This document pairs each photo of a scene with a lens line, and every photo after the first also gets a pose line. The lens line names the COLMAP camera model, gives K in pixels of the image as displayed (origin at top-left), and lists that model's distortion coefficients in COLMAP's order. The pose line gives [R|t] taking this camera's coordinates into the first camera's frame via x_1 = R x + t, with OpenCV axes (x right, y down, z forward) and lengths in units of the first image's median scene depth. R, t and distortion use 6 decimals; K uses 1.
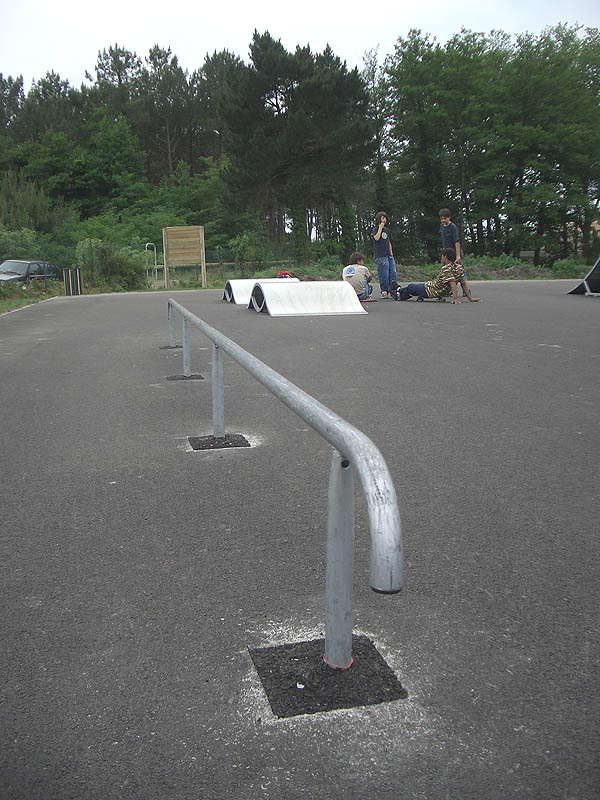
lens RADIAL K [[821.4, 0, 300.0], [0, 821.4, 400.0], [0, 0, 1]] dist [-0.184348, 0.012661]
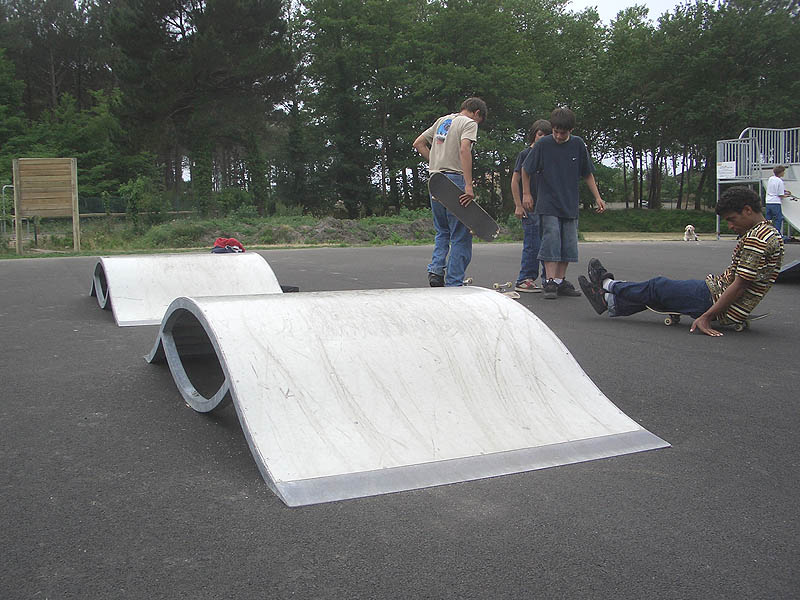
lens RADIAL K [[826.7, 0, 400.0], [0, 826.7, 300.0], [0, 0, 1]] dist [-0.284564, 0.300216]
pose [[0.969361, -0.003660, 0.245612, -0.009191], [0.018951, 0.998023, -0.059921, -0.023088], [-0.244907, 0.062739, 0.967515, 0.134093]]
